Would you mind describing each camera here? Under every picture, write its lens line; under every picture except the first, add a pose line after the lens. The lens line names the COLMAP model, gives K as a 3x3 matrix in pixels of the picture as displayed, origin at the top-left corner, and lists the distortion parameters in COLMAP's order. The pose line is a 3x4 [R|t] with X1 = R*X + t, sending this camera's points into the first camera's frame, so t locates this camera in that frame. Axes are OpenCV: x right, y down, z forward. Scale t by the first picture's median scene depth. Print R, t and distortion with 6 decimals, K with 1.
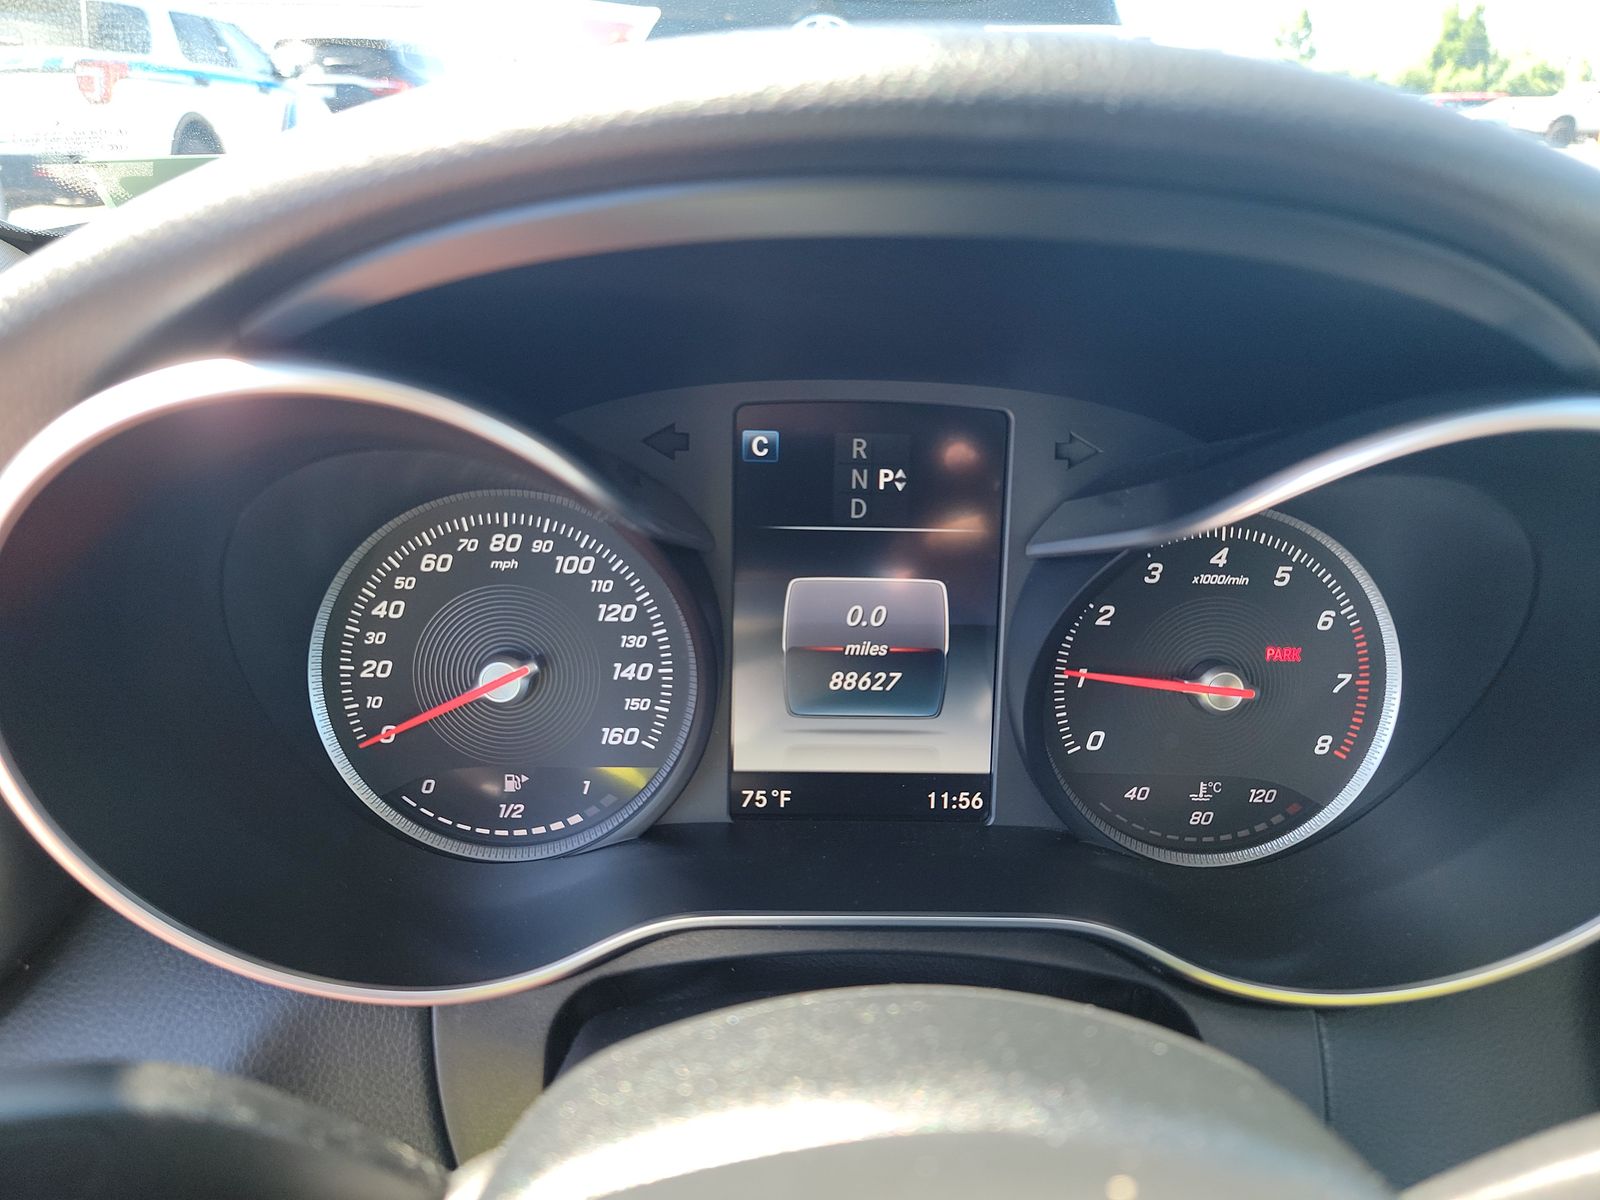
lens RADIAL K [[1121.0, 0, 807.0], [0, 1121.0, 610.5], [0, 0, 1]] dist [0.021235, -0.018599]
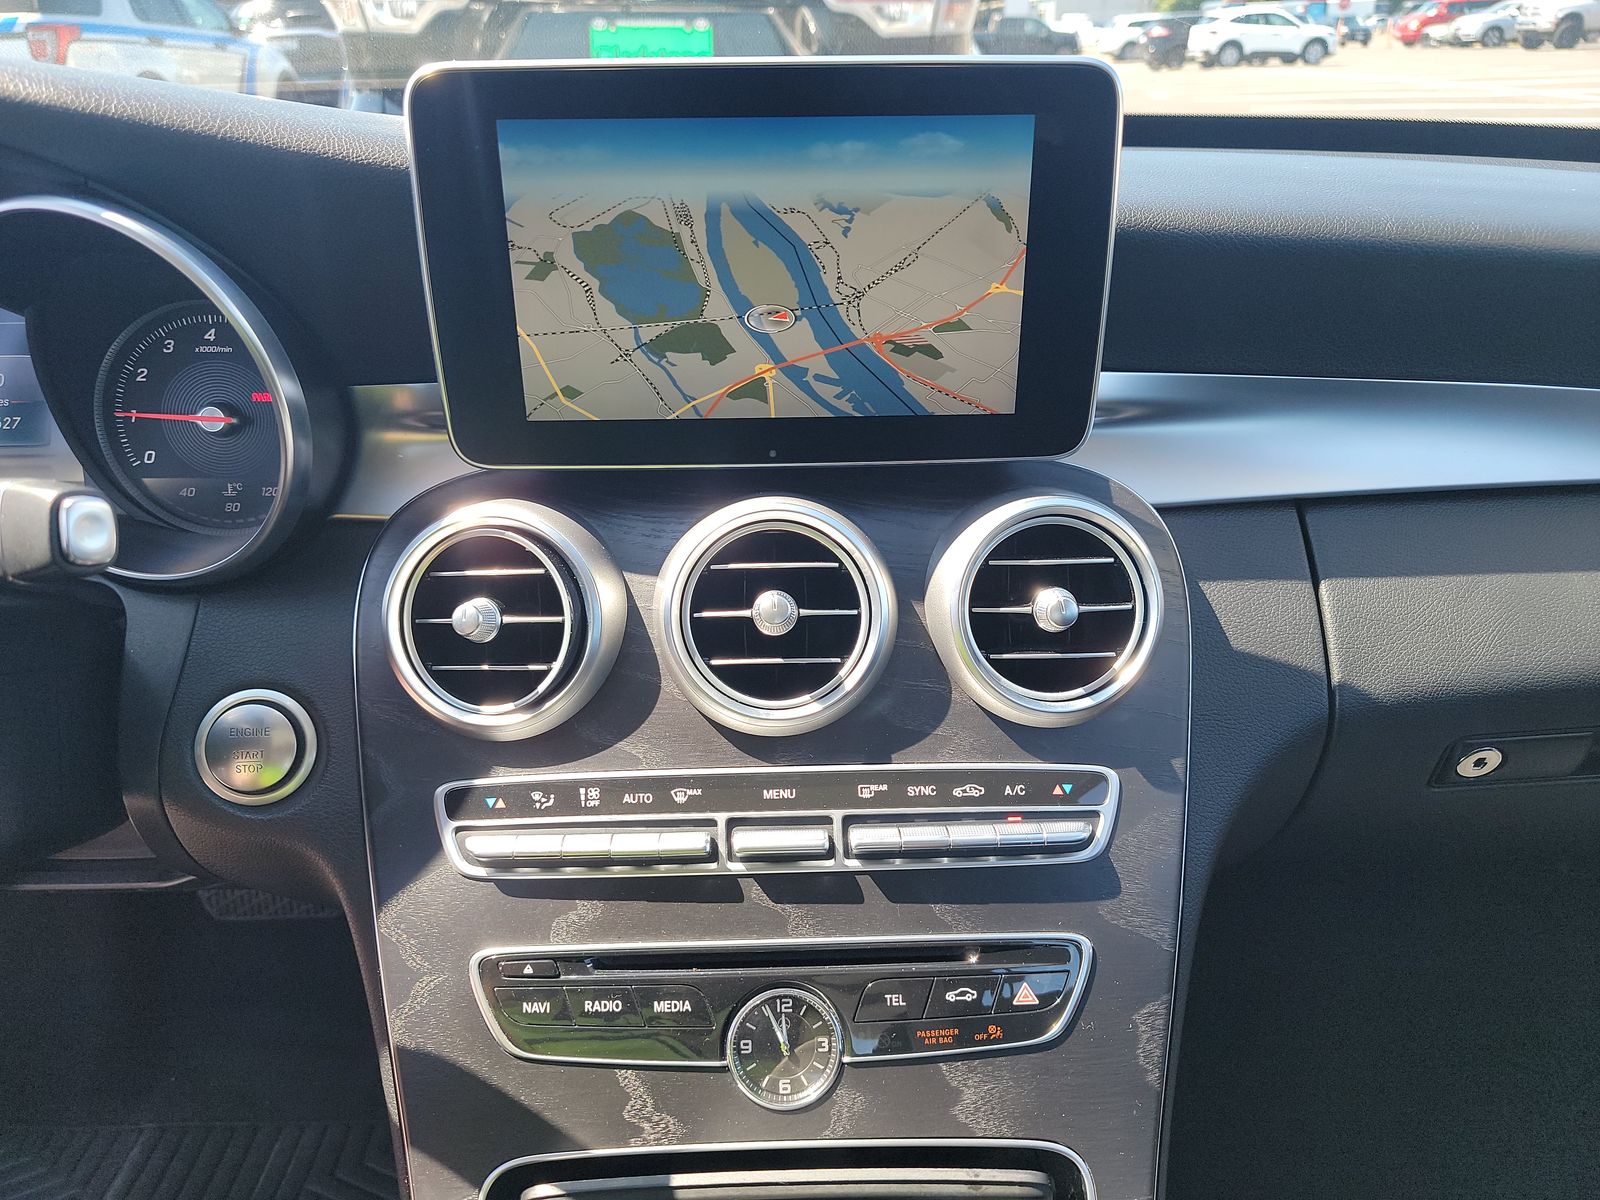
lens RADIAL K [[1121.0, 0, 788.7], [0, 1121.0, 592.9], [0, 0, 1]] dist [0.021235, -0.018599]
pose [[0.999196, -0.034052, -0.021153, 1.201062], [0.034807, 0.998730, 0.036417, 0.285228], [0.019886, -0.037124, 0.999113, -0.576315]]
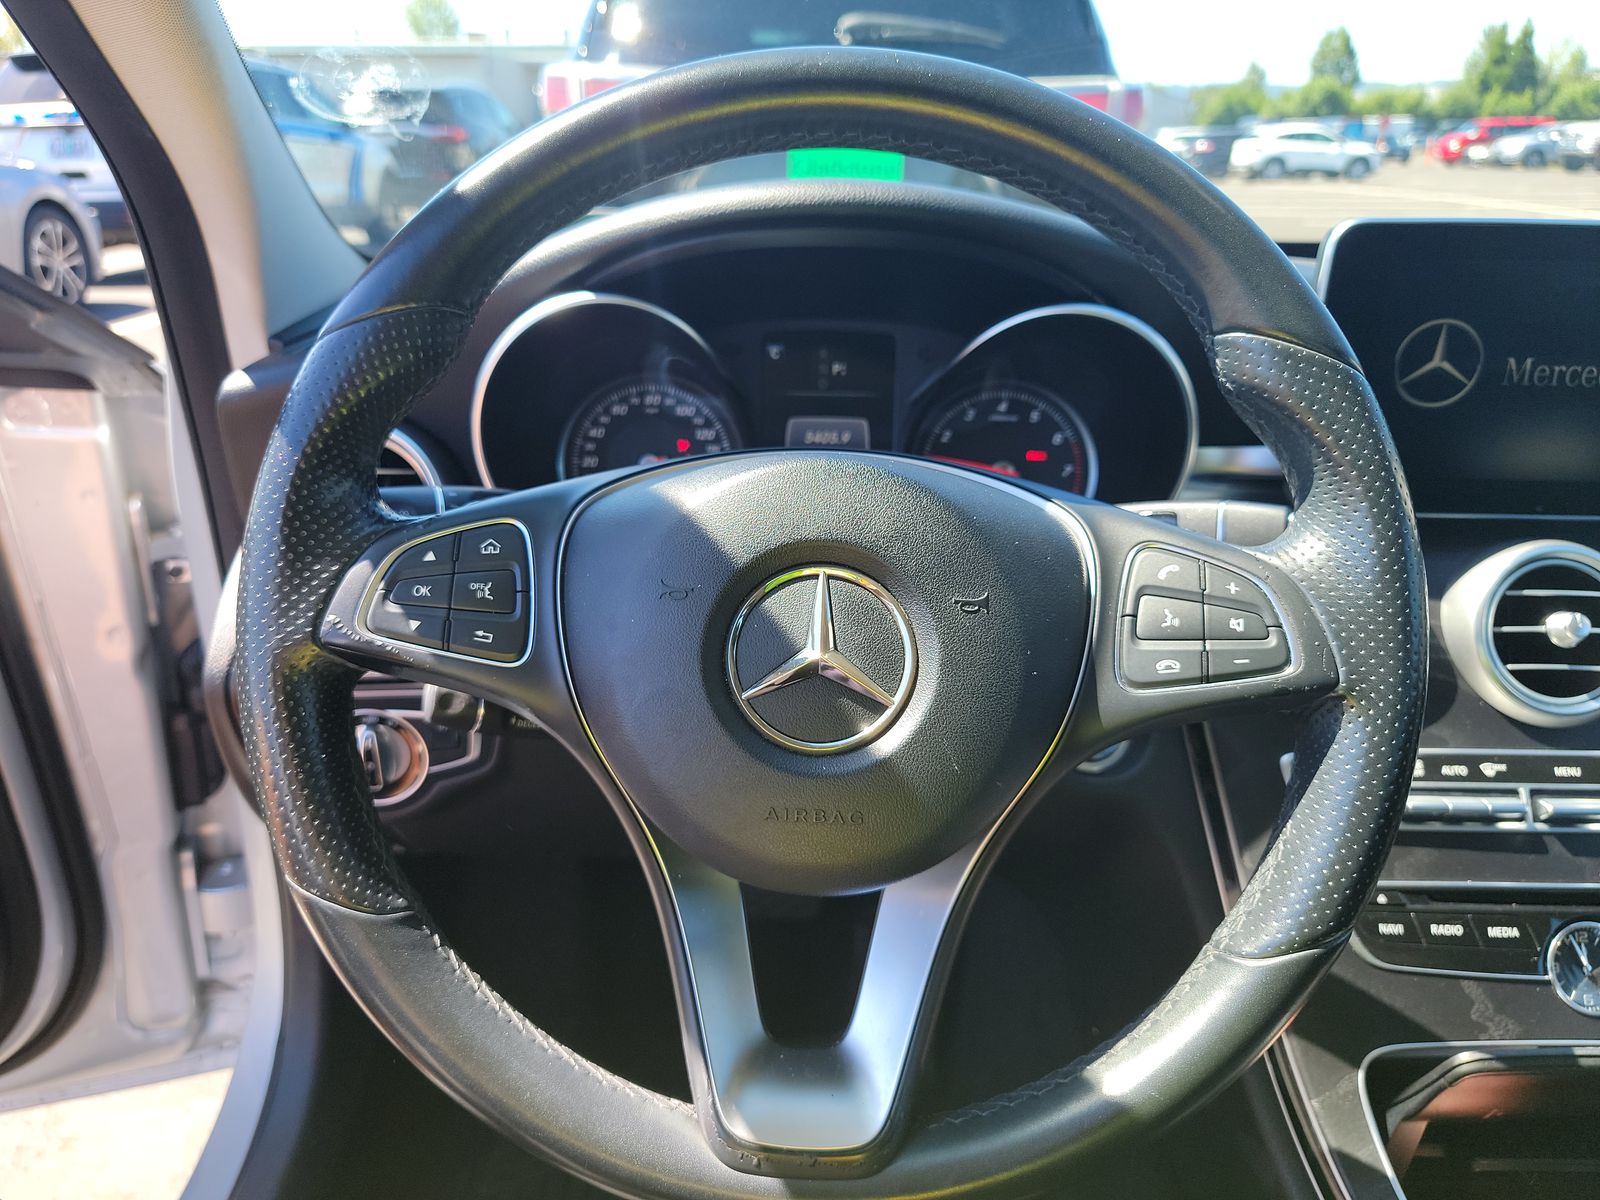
lens RADIAL K [[1121.0, 0, 796.4], [0, 1121.0, 597.8], [0, 0, 1]] dist [0.021235, -0.018599]
pose [[0.998971, -0.000014, -0.045363, 0.089381], [-0.001697, 0.999288, -0.037685, 0.372416], [0.045331, 0.037723, 0.998260, -1.017432]]
